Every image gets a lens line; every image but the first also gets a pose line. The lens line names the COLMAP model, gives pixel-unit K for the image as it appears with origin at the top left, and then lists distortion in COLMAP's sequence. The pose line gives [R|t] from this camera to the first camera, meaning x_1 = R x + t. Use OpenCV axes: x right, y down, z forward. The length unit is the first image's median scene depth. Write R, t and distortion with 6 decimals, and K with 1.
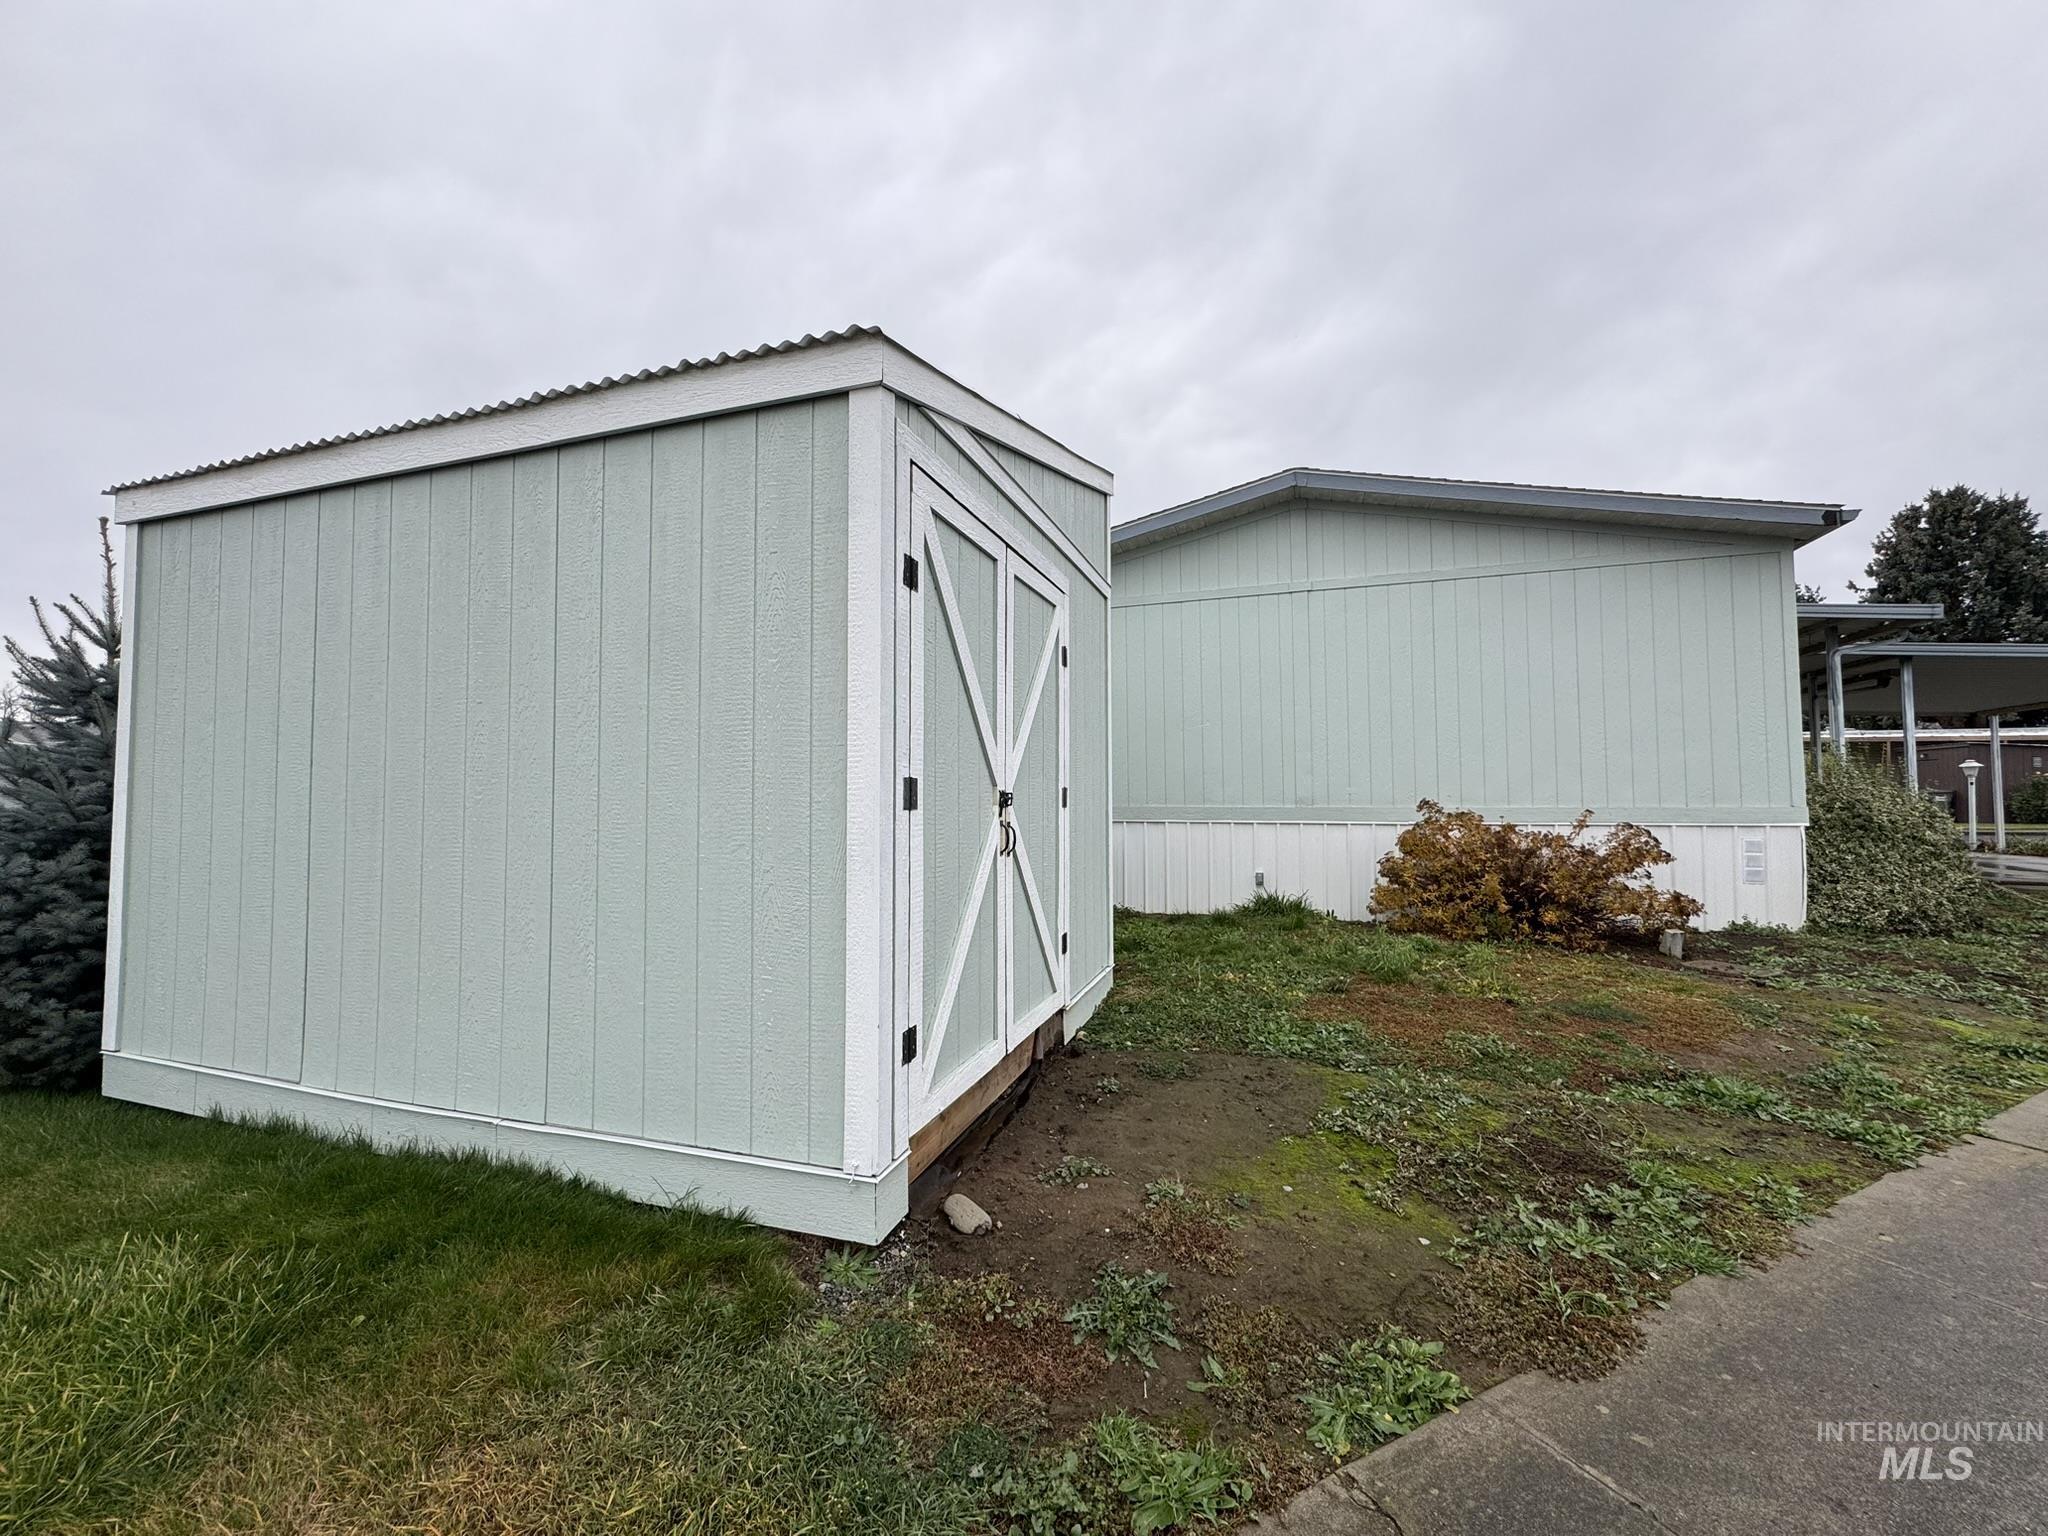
lens RADIAL K [[819.5, 0, 1022.7], [0, 819.5, 778.6], [0, 0, 1]] dist [-0.002406, 0.000562]
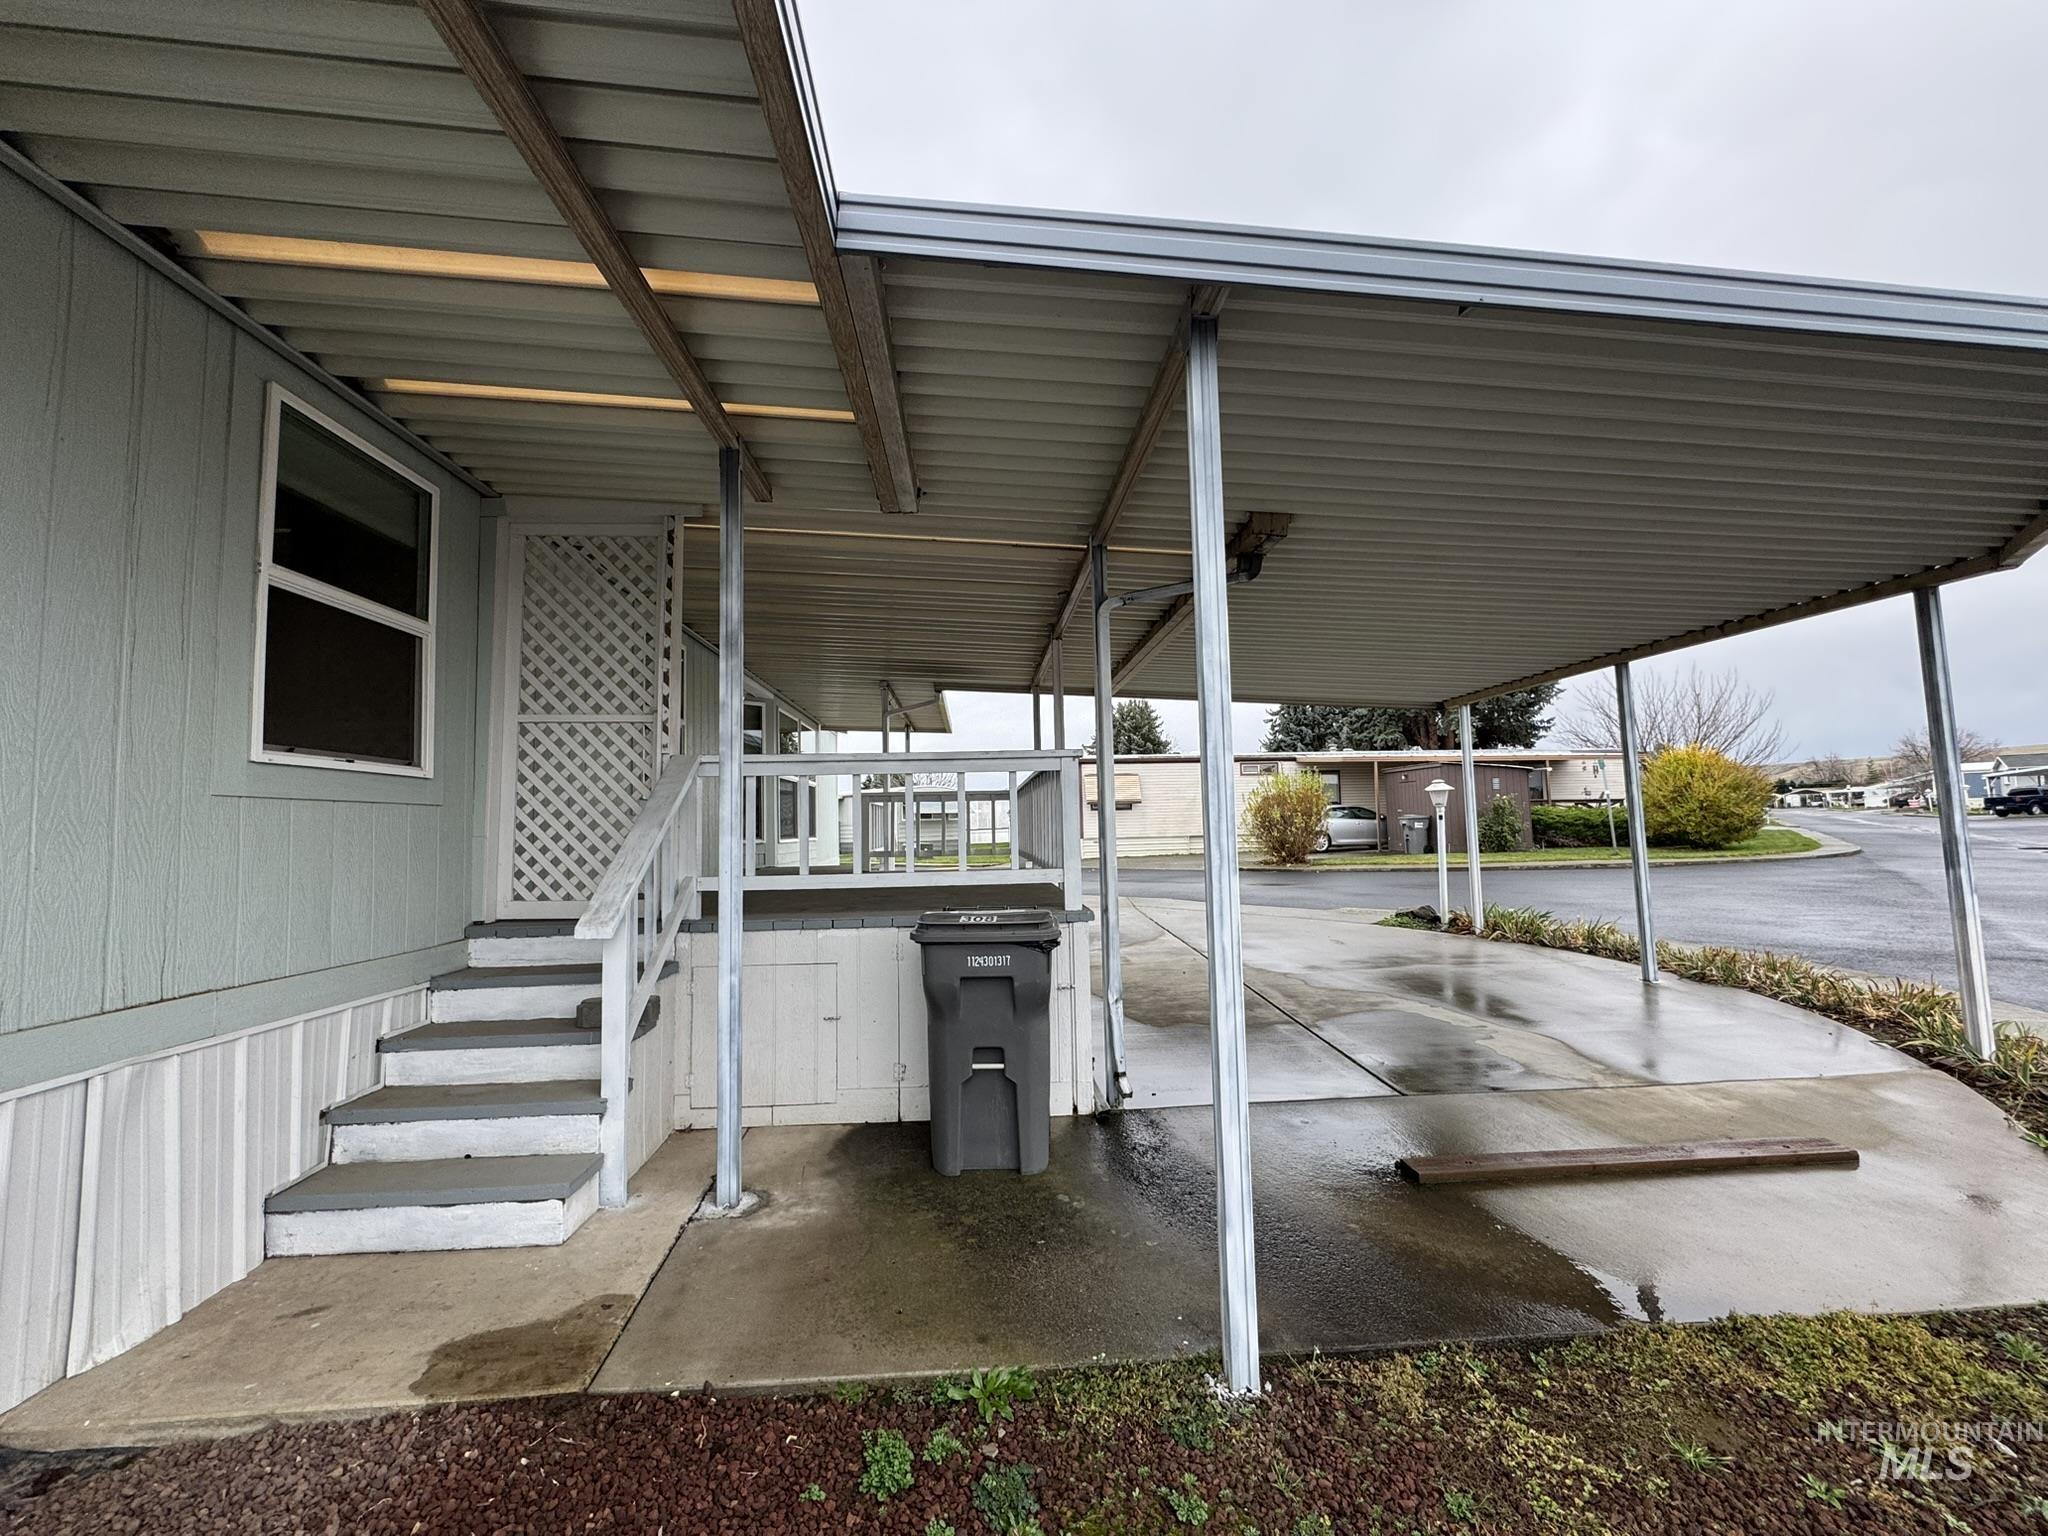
lens RADIAL K [[819.5, 0, 1026.6], [0, 819.5, 772.6], [0, 0, 1]] dist [-0.002406, 0.000562]
pose [[0.926878, 0.003239, 0.375348, 0.393848], [0.009950, 0.999399, -0.033195, -0.006738], [-0.375230, 0.034502, 0.926289, 0.334903]]
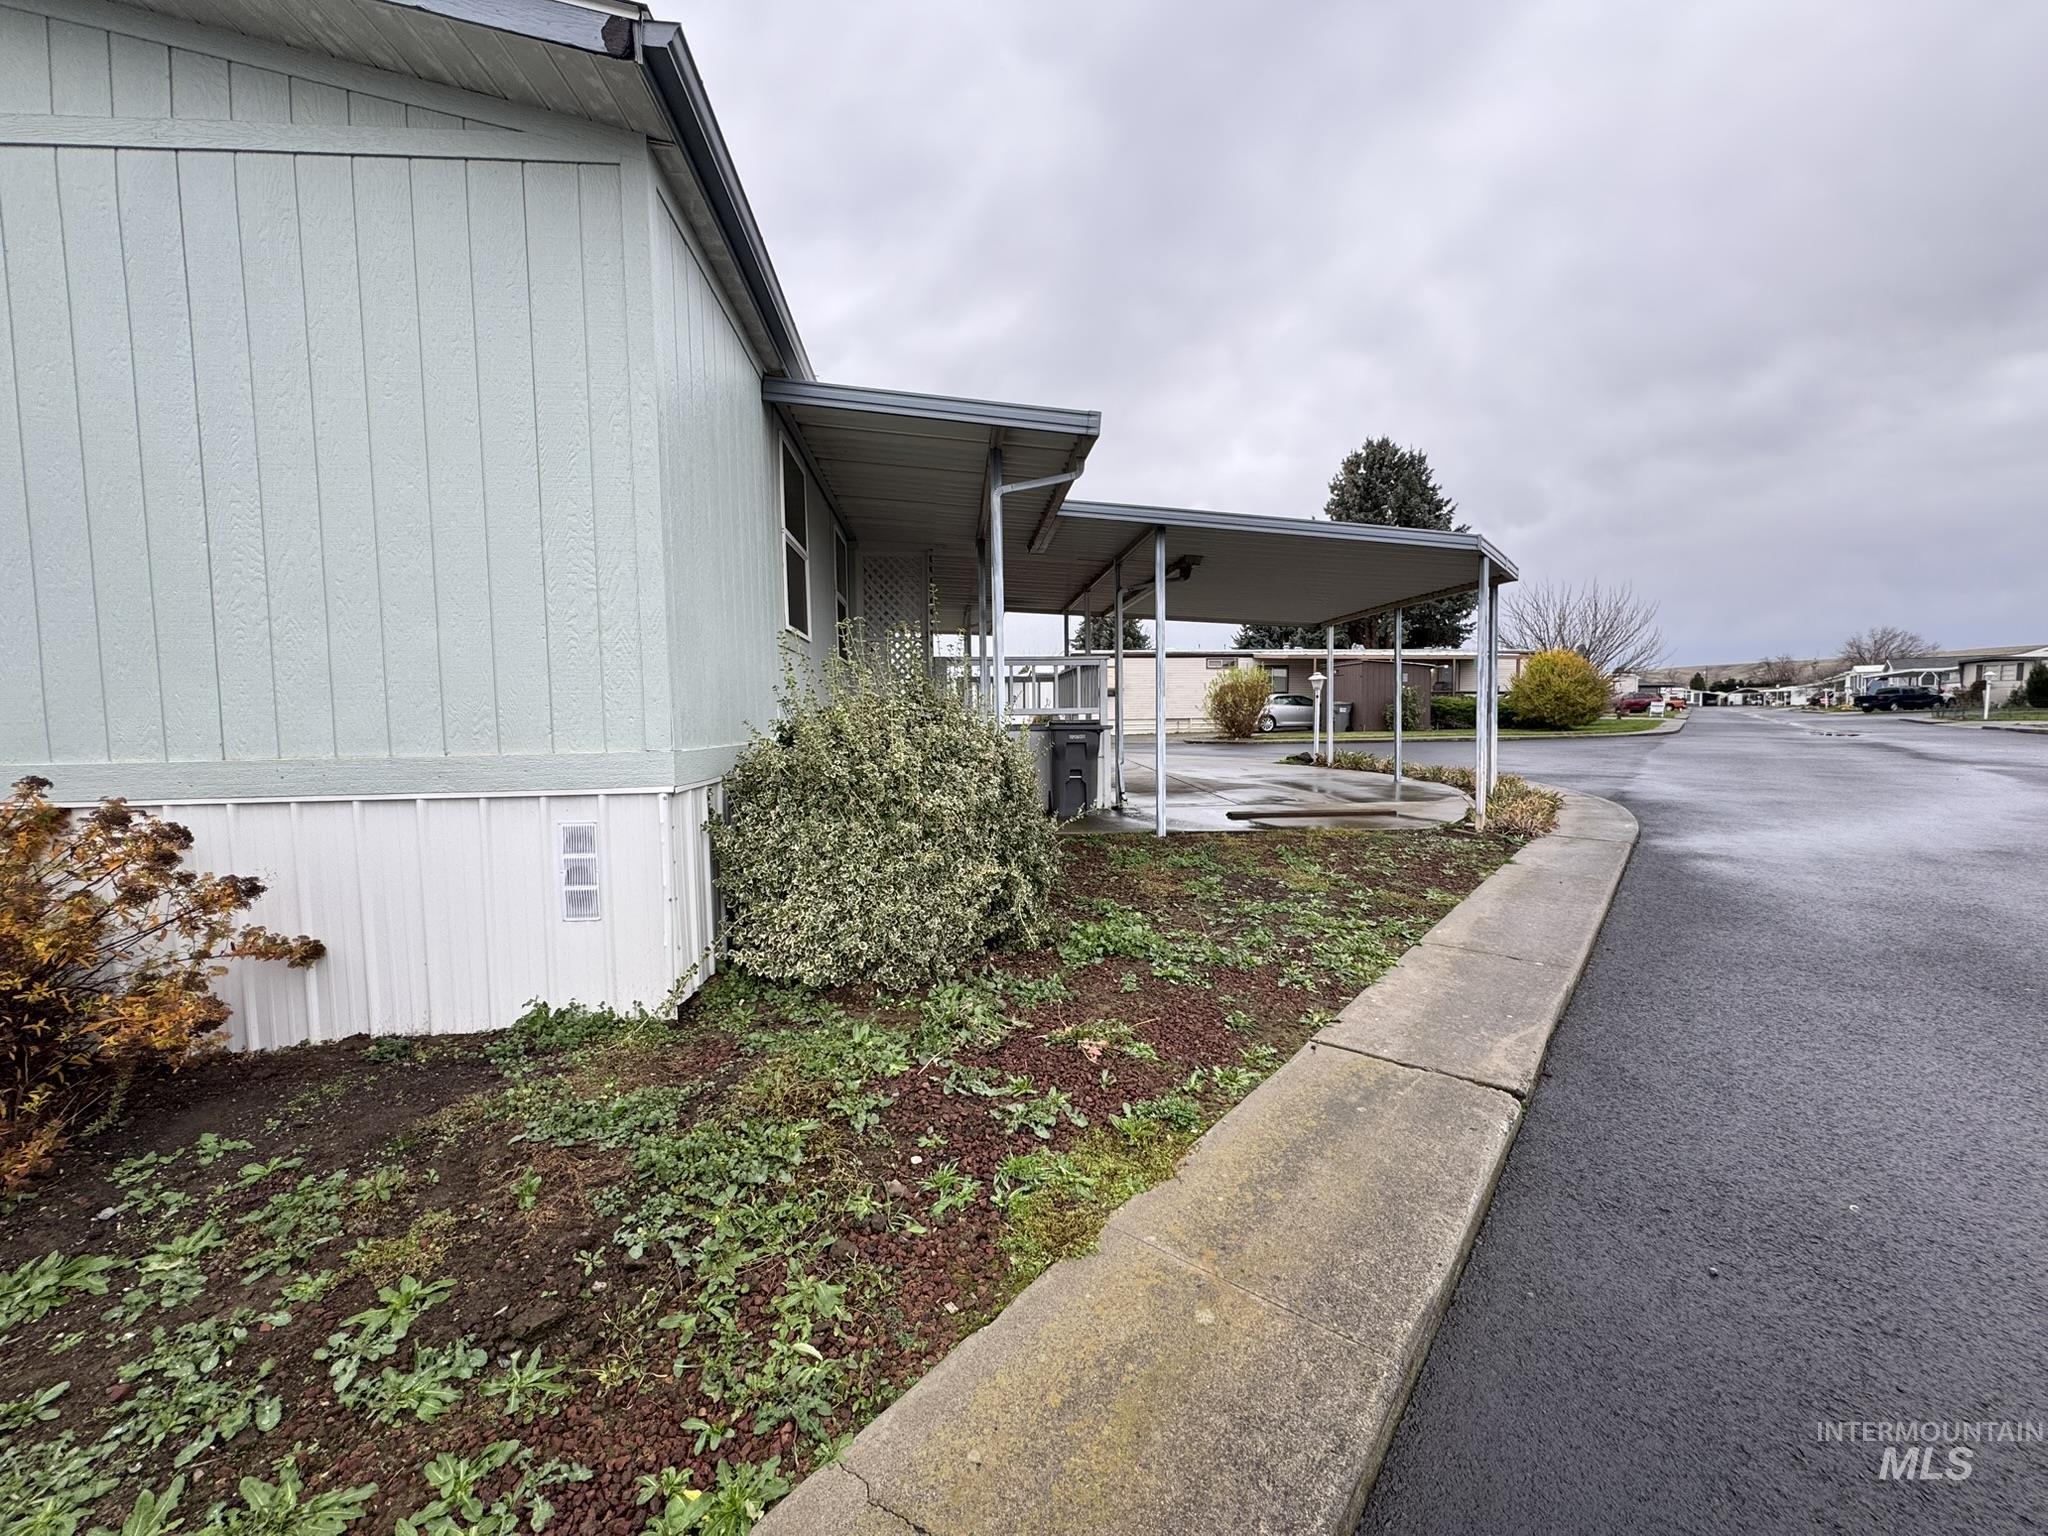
lens RADIAL K [[819.5, 0, 1020.1], [0, 819.5, 761.8], [0, 0, 1]] dist [-0.002406, 0.000562]
pose [[0.919654, -0.032966, 0.391344, 0.274403], [-0.000496, 0.996372, 0.085098, 0.000198], [-0.392730, -0.078454, 0.916301, 0.142379]]
